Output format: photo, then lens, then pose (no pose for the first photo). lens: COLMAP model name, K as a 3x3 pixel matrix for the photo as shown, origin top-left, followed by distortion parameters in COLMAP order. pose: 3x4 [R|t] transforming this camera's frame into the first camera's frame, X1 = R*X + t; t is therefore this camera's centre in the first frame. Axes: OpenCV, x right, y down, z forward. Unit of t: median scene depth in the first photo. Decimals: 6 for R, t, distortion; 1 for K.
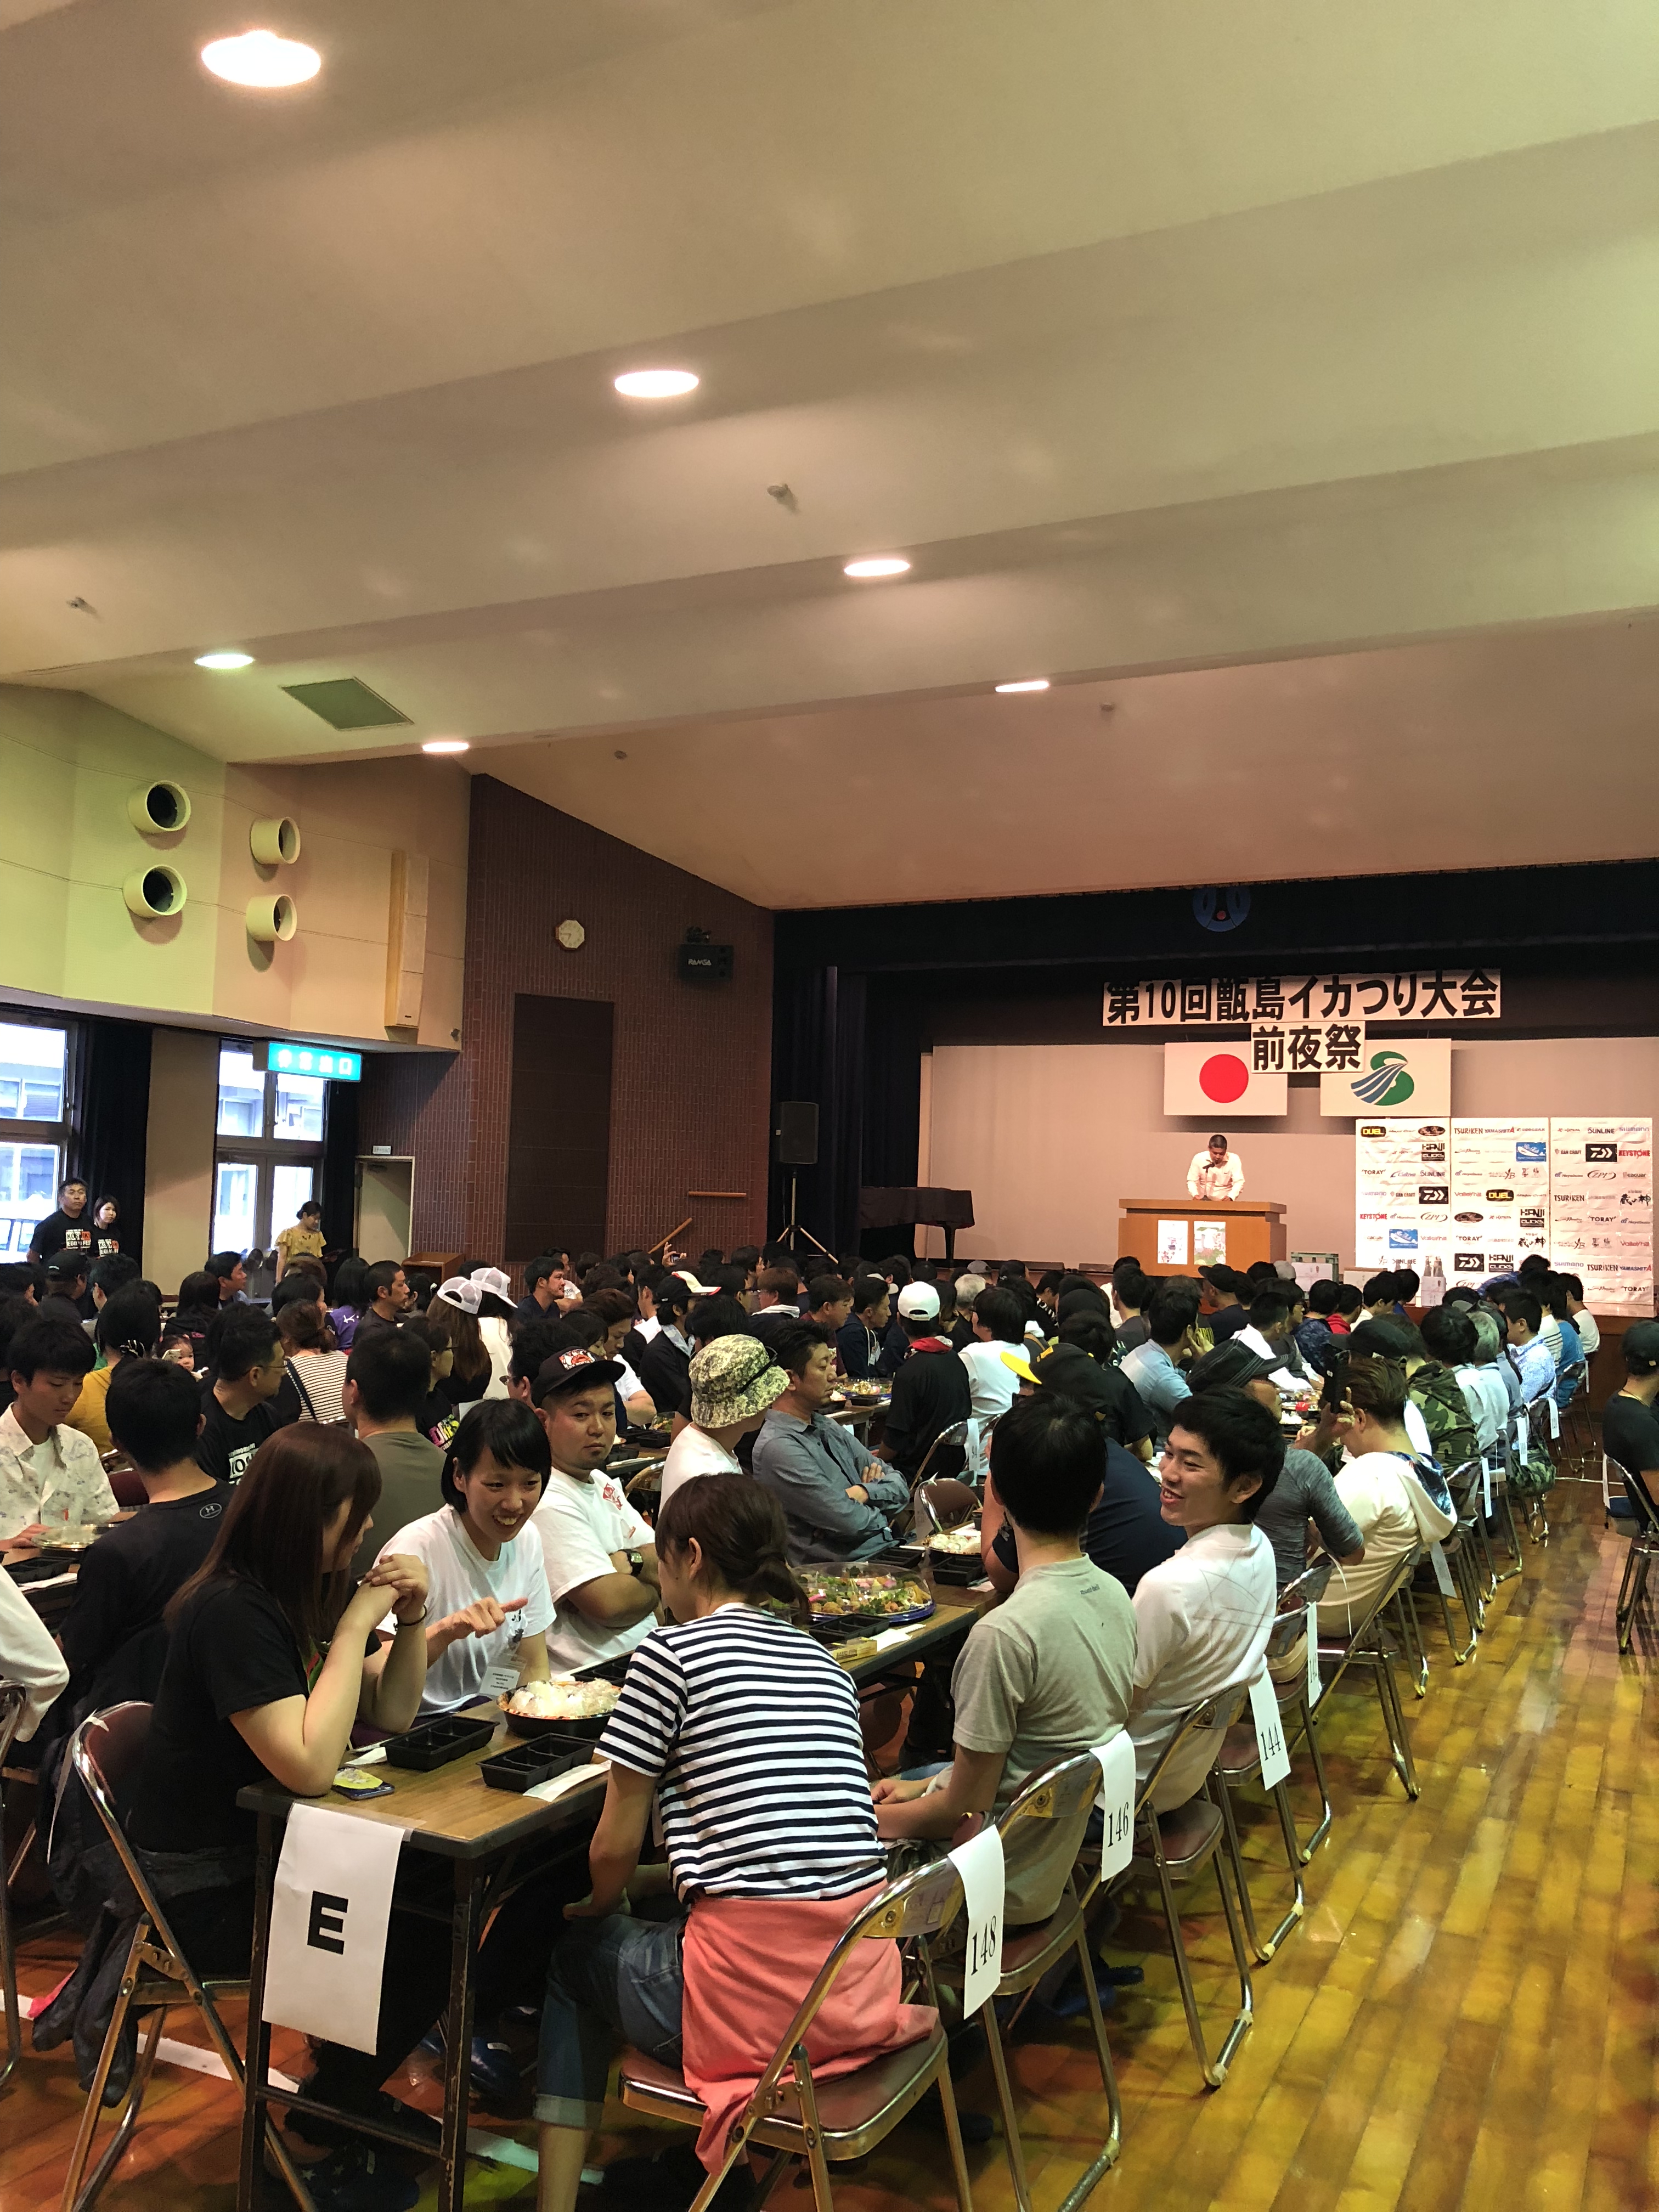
lens RADIAL K [[1792.1, 0, 825.4], [0, 1792.1, 1092.5], [0, 0, 1]] dist [0.016655, 0.008932]
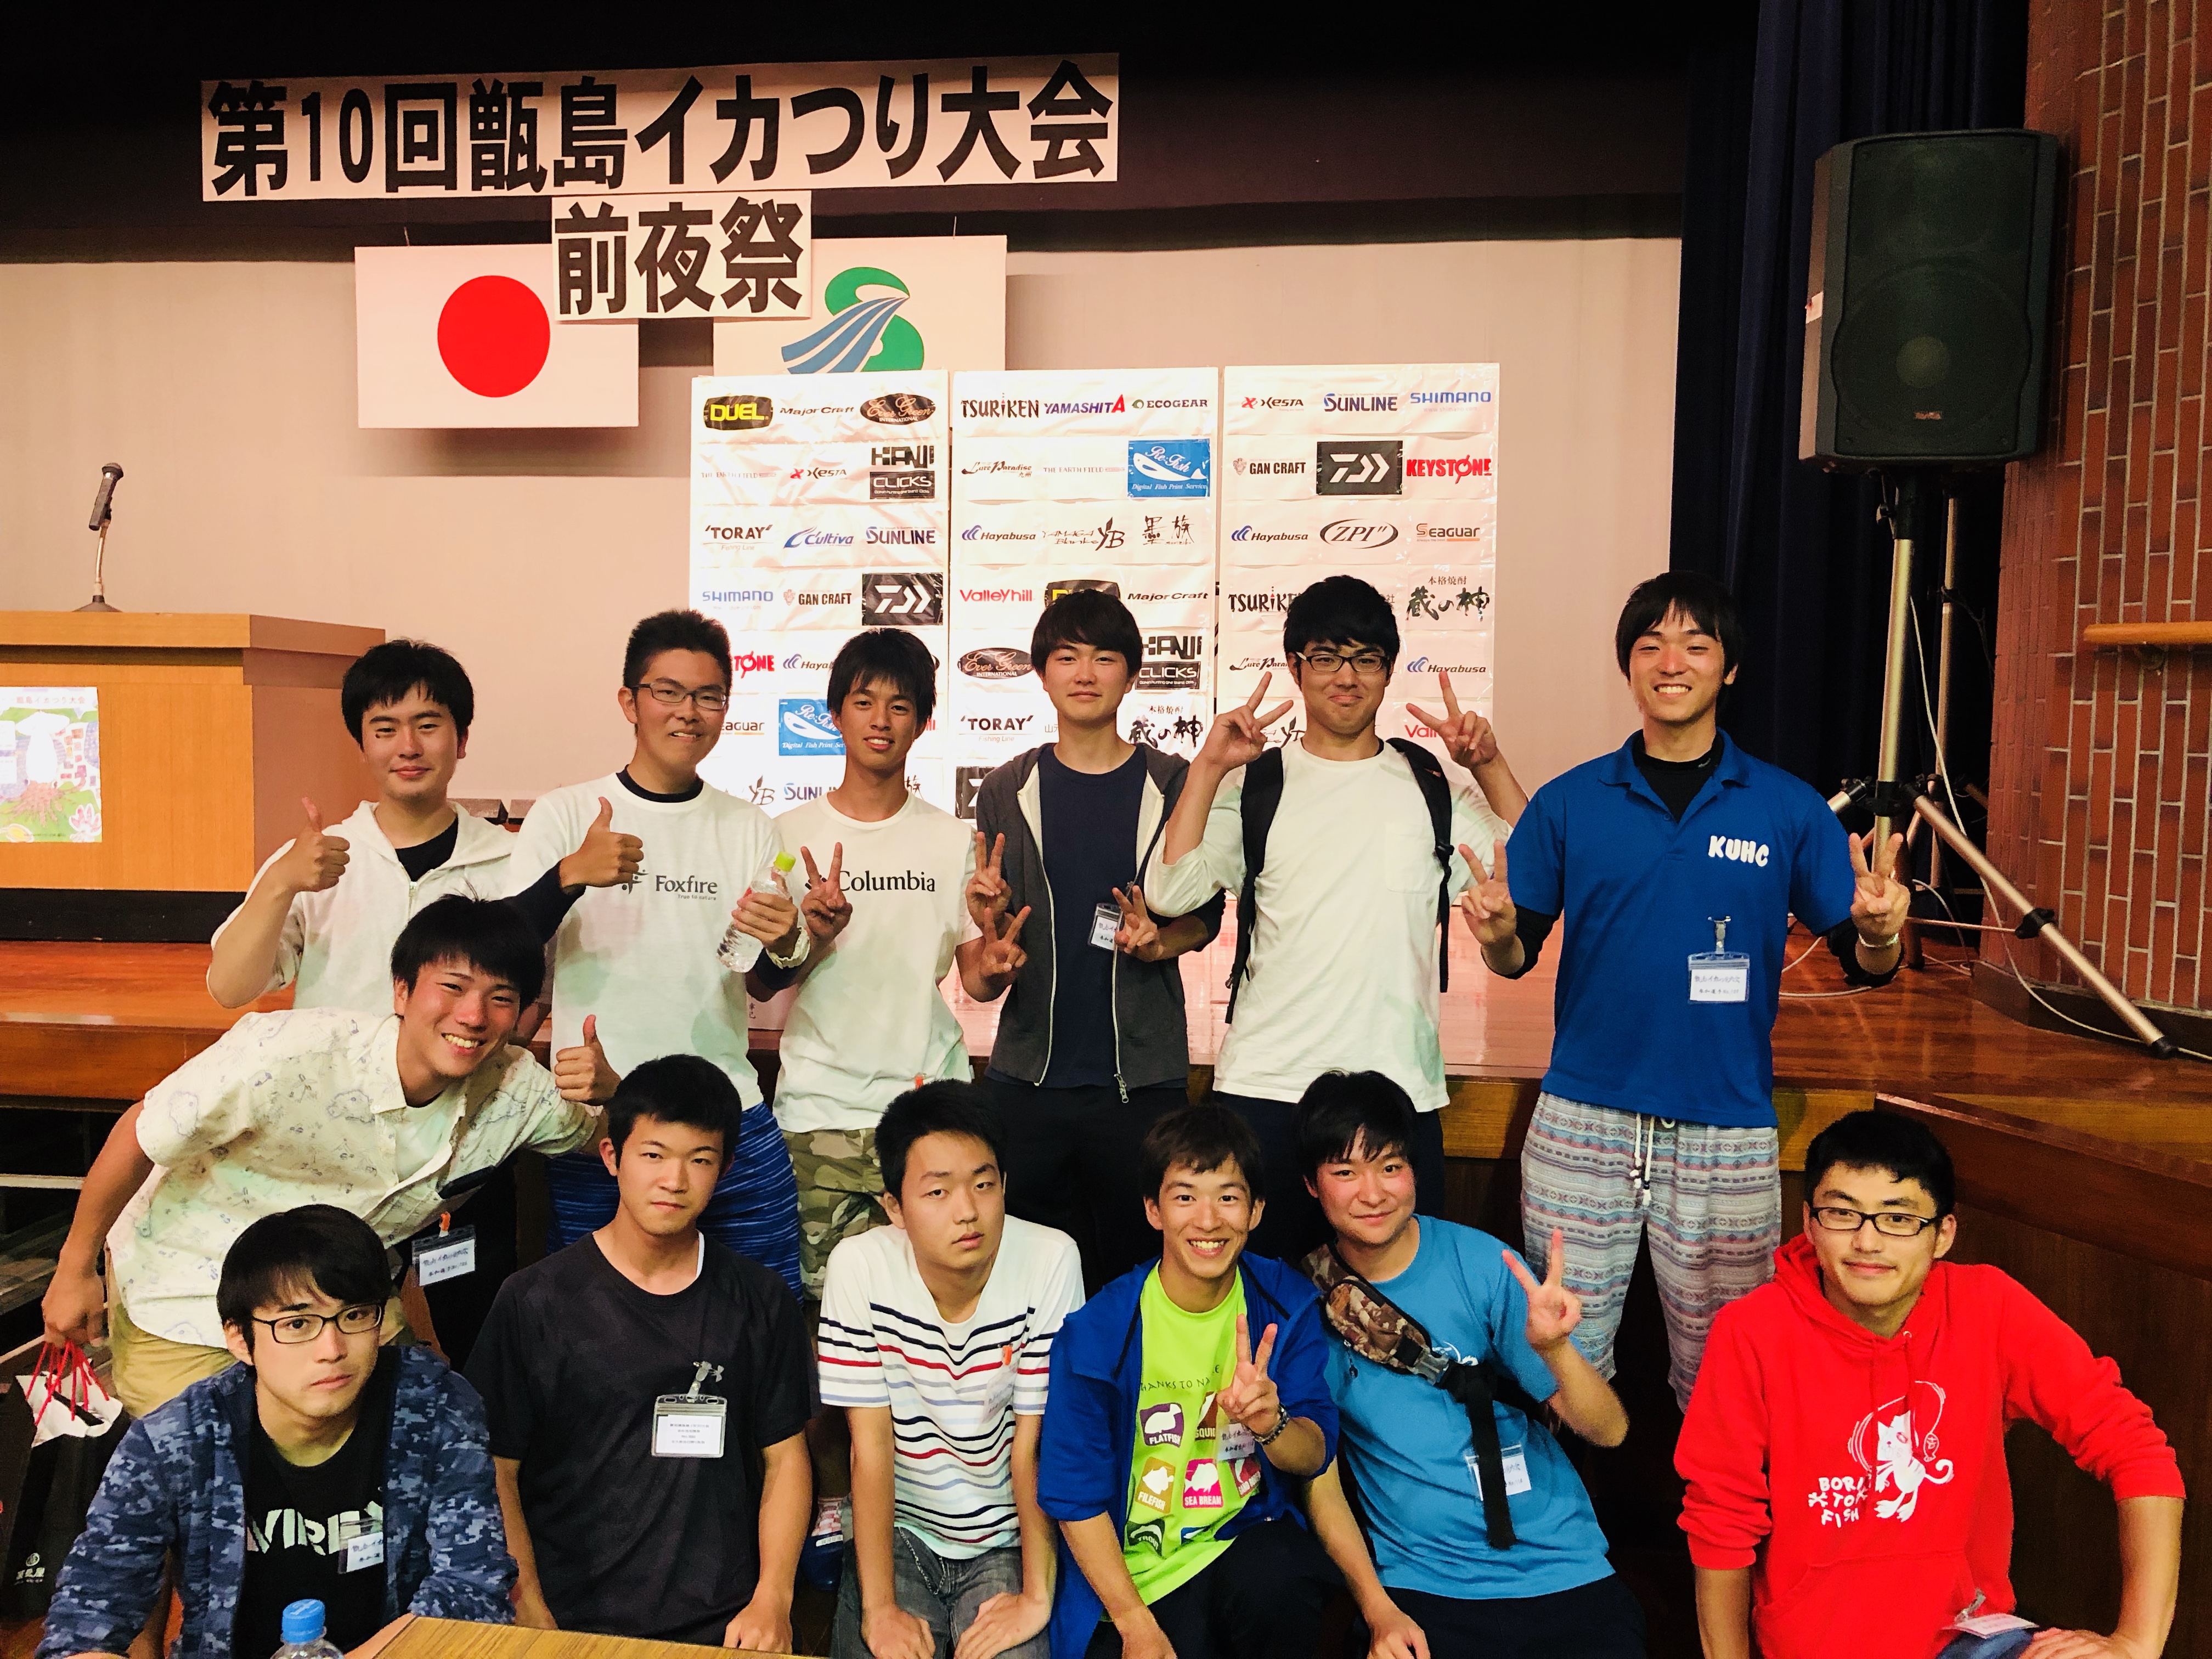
lens RADIAL K [[1792.1, 0, 1102.5], [0, 1792.1, 829.8], [0, 0, 1]] dist [0.016655, 0.008932]
pose [[0.950350, -0.037674, 0.308894, 0.229779], [-0.009920, 0.988472, 0.151077, 0.041666], [-0.311025, -0.146640, 0.939021, 0.567555]]
